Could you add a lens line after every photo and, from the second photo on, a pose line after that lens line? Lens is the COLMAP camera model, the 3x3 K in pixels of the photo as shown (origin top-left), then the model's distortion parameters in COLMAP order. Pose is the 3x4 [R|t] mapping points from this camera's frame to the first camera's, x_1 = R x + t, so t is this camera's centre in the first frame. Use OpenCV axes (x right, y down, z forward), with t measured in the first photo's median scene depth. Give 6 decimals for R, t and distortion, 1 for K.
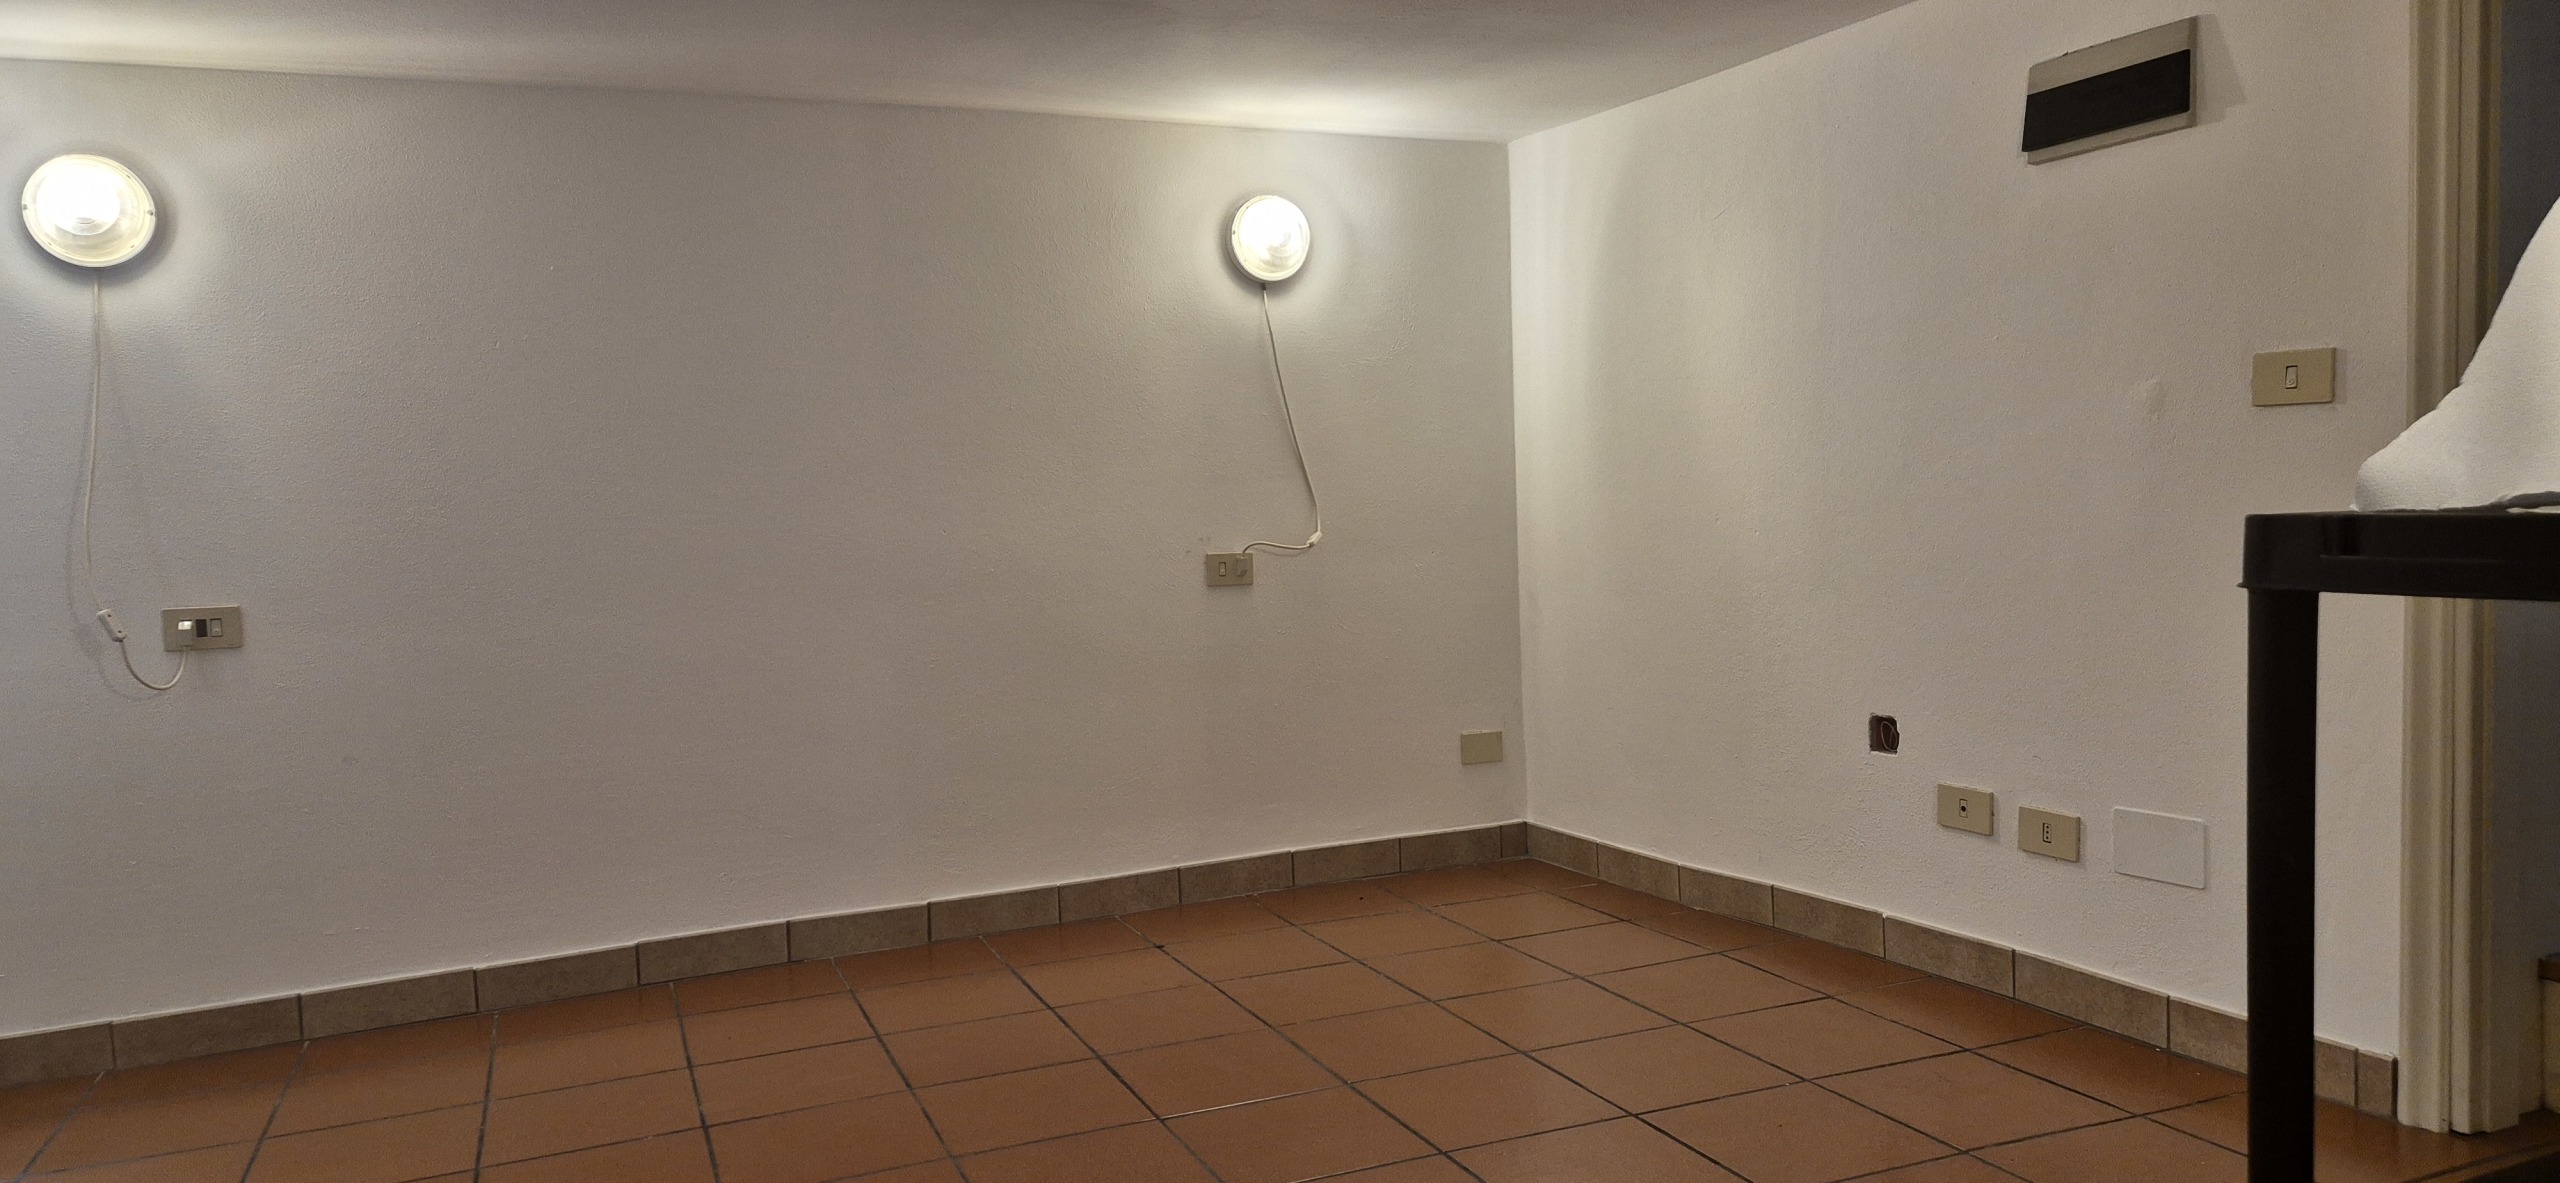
lens RADIAL K [[1701.5, 0, 1255.8], [0, 1701.5, 598.0], [0, 0, 1]] dist [0.089194, -0.082679]
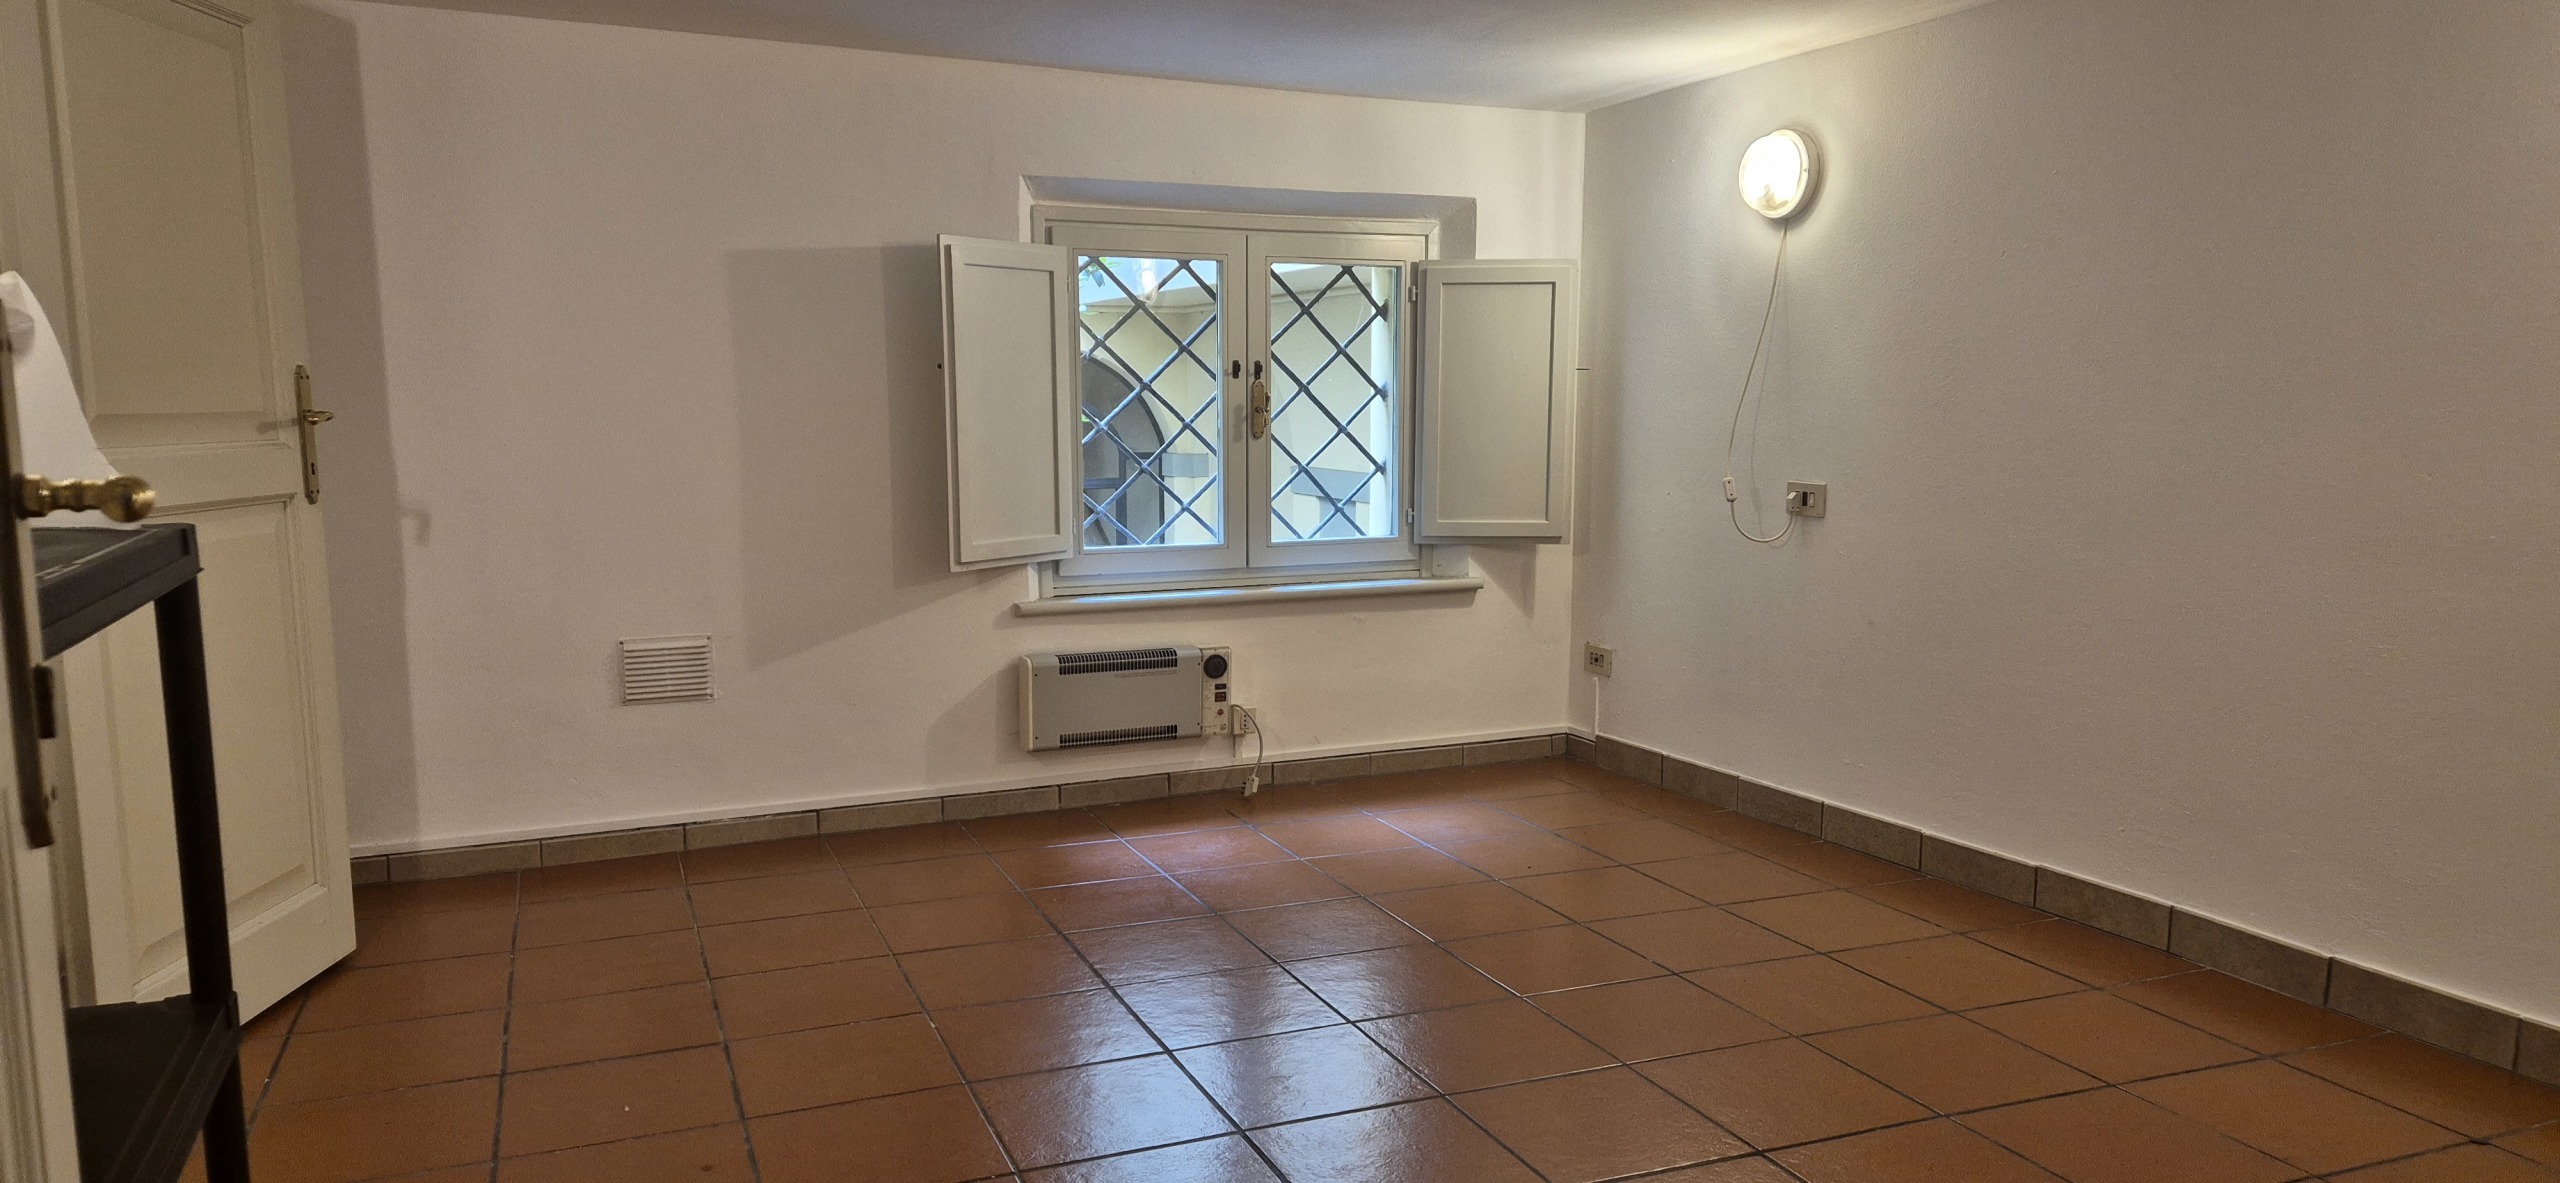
lens RADIAL K [[1694.3, 0, 1286.3], [0, 1694.3, 595.5], [0, 0, 1]] dist [0.096965, -0.084657]
pose [[0.008774, 0.158857, -0.987263, 0.567240], [-0.064523, 0.985333, 0.157973, -0.076646], [0.997878, 0.062315, 0.018896, 0.532983]]
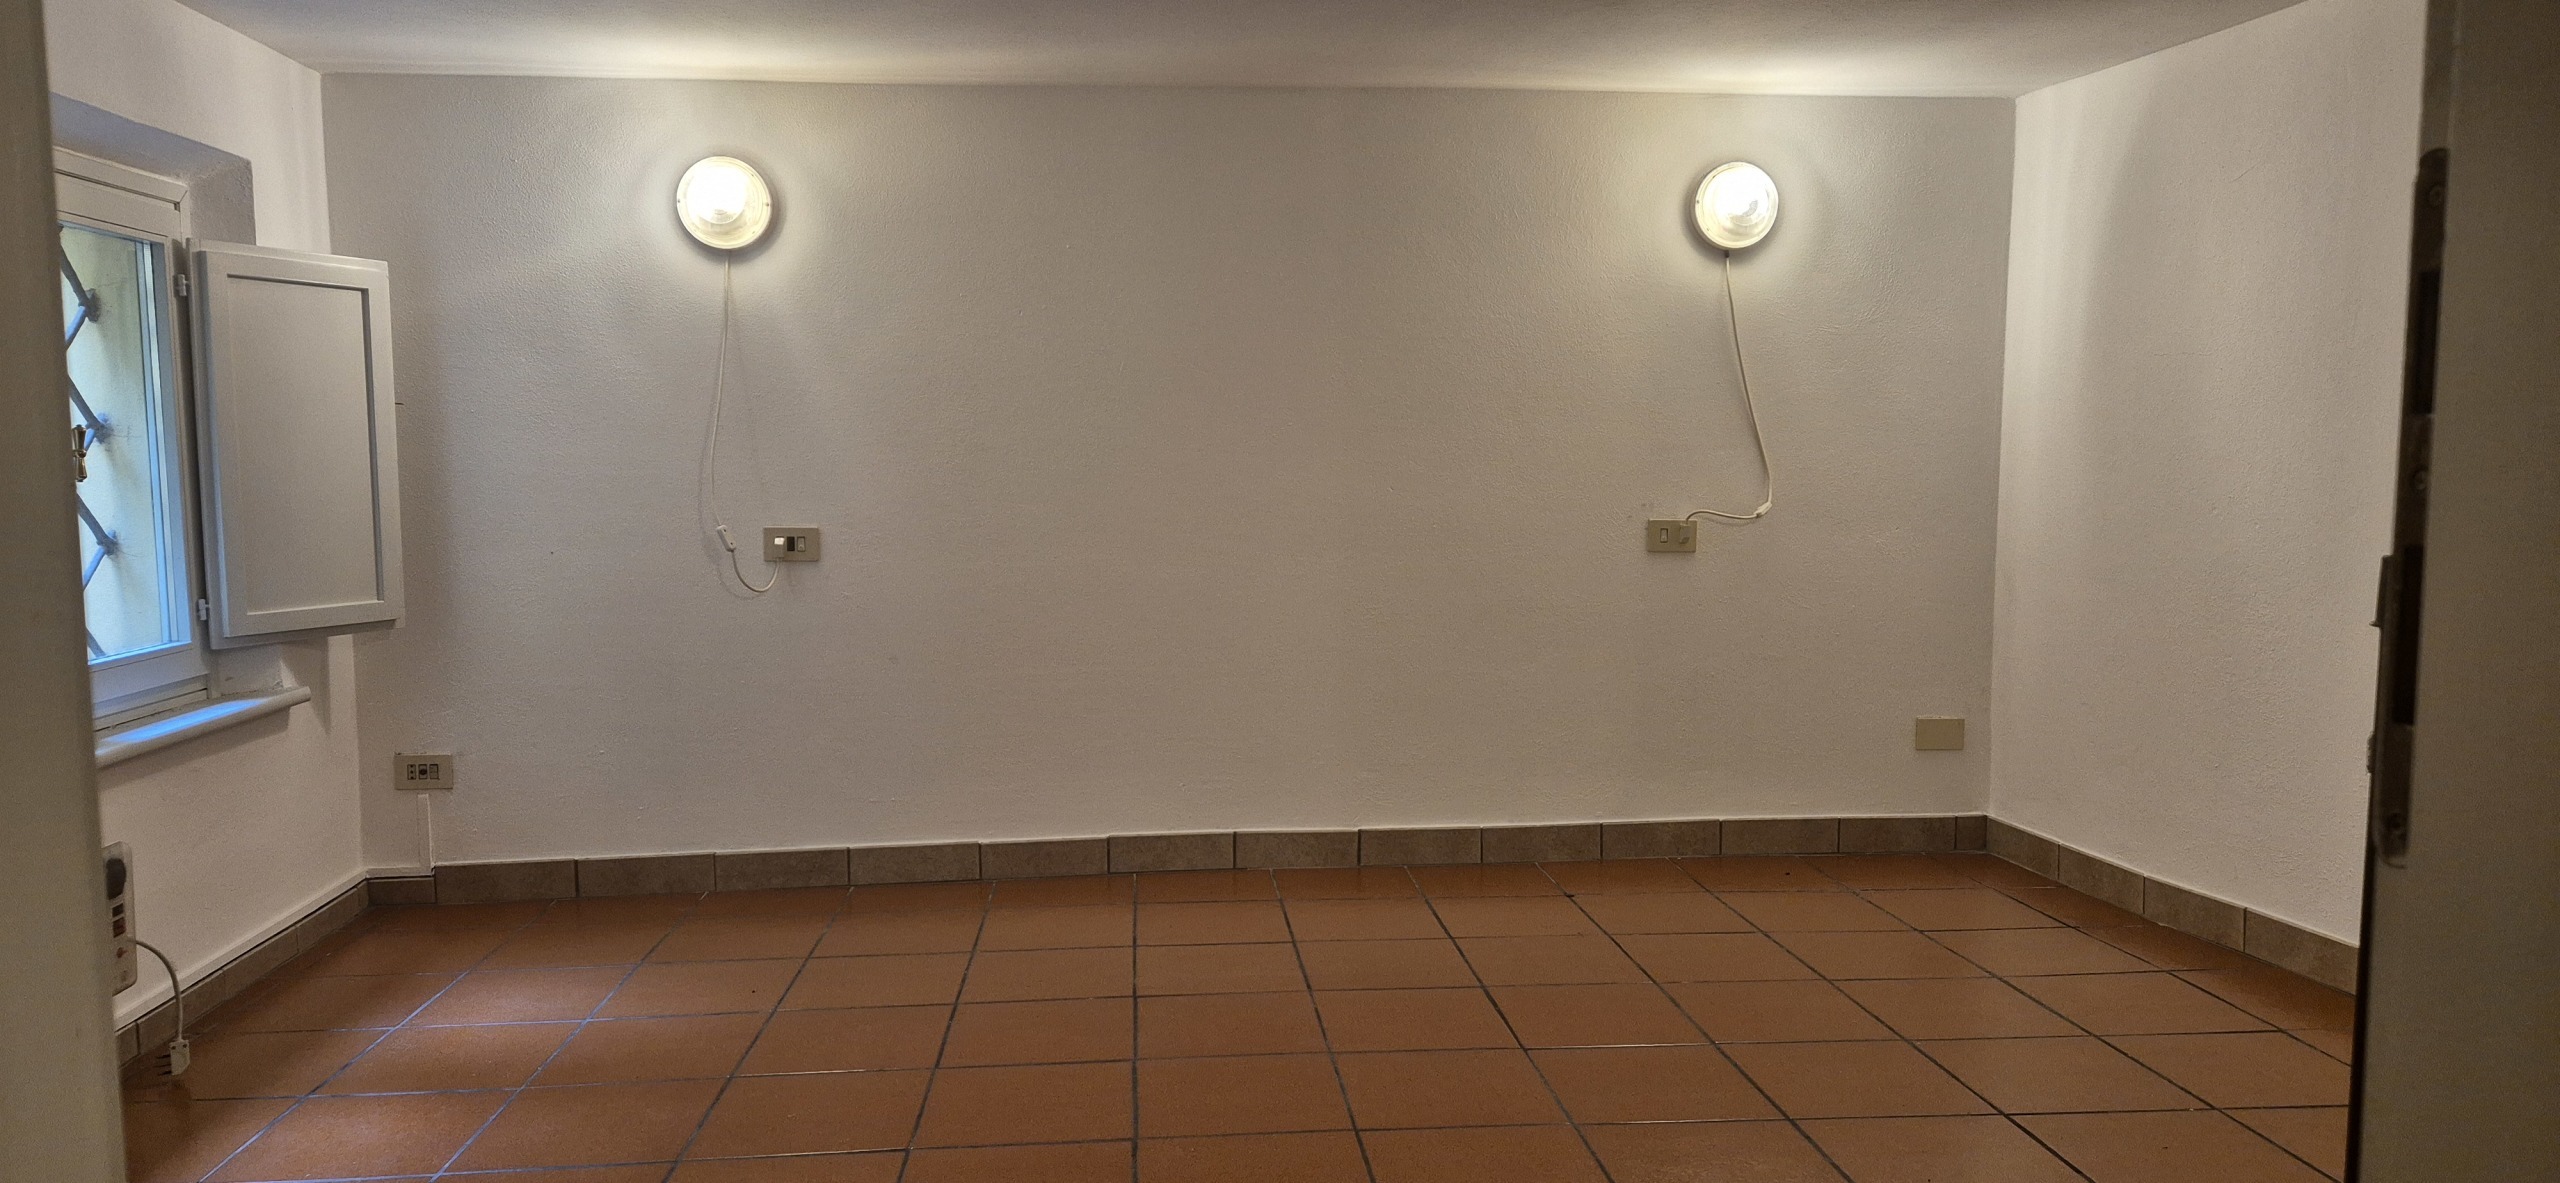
lens RADIAL K [[1701.5, 0, 1255.8], [0, 1701.5, 598.0], [0, 0, 1]] dist [0.089194, -0.082679]
pose [[0.950484, 0.061153, -0.304697, 0.069932], [-0.051967, 0.997919, 0.038176, -0.007020], [0.306397, -0.020451, 0.951684, -0.048790]]
